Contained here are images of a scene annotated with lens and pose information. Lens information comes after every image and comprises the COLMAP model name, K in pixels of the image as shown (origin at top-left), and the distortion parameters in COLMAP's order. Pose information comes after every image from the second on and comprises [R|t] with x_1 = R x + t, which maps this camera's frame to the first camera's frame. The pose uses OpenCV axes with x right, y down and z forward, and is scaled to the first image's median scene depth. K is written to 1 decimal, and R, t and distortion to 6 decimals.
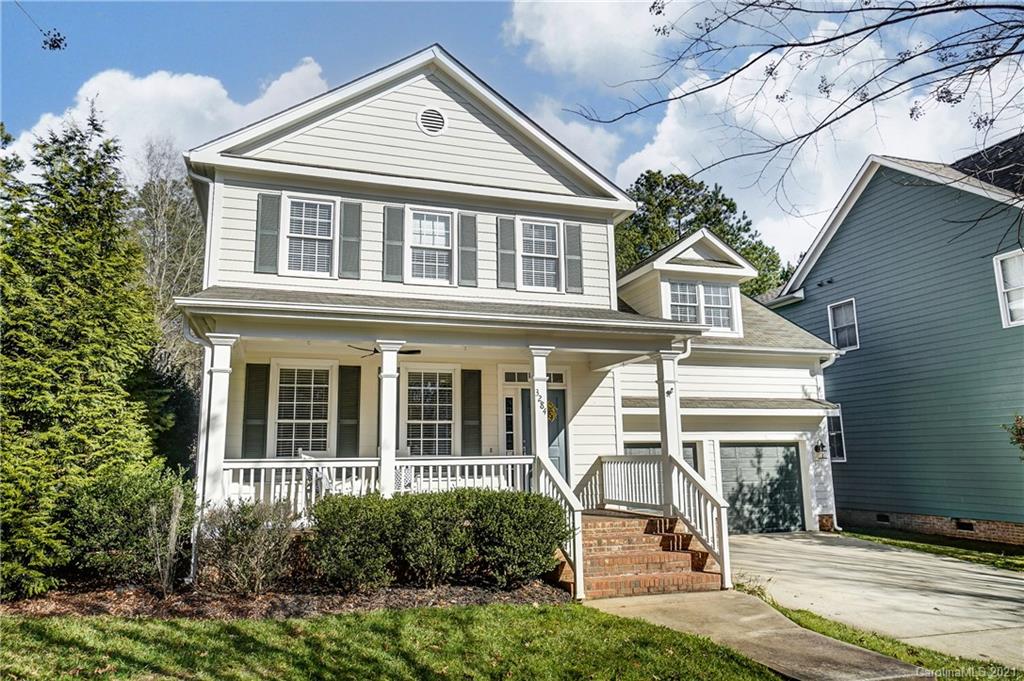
lens RADIAL K [[698.6, 0, 510.4], [0, 698.6, 338.3], [0, 0, 1]] dist [0.022779, -0.006162]
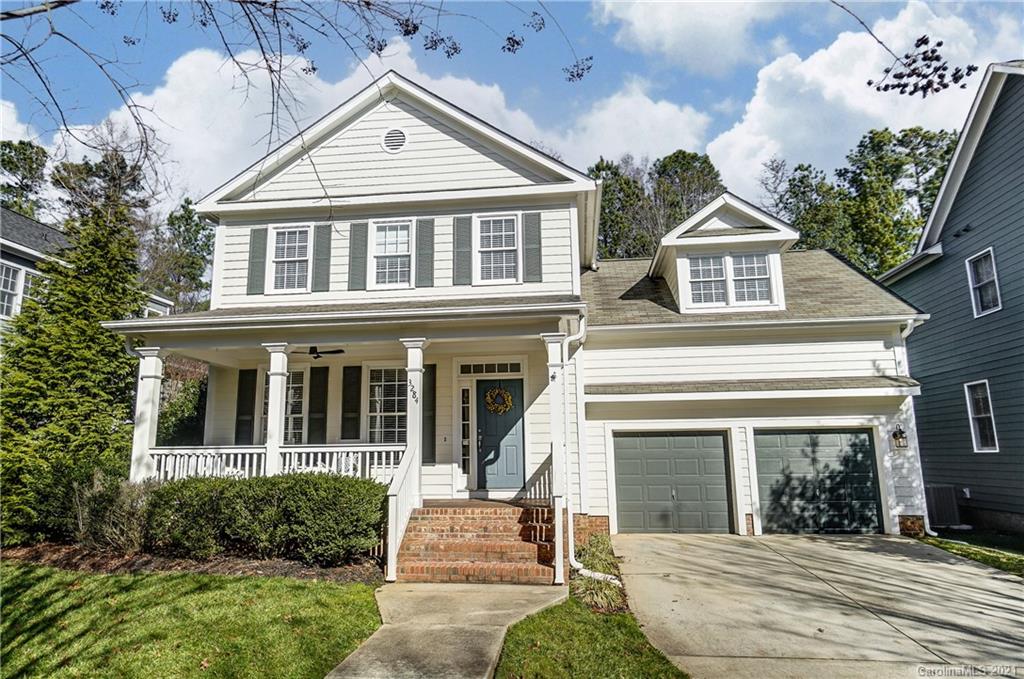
lens RADIAL K [[658.8, 0, 510.8], [0, 658.8, 338.0], [0, 0, 1]] dist [0.009323, 0.004917]
pose [[0.905759, -0.072612, -0.417527, 0.465109], [0.072002, 0.997256, -0.017235, 0.030268], [0.417632, -0.014452, 0.908501, 0.132930]]
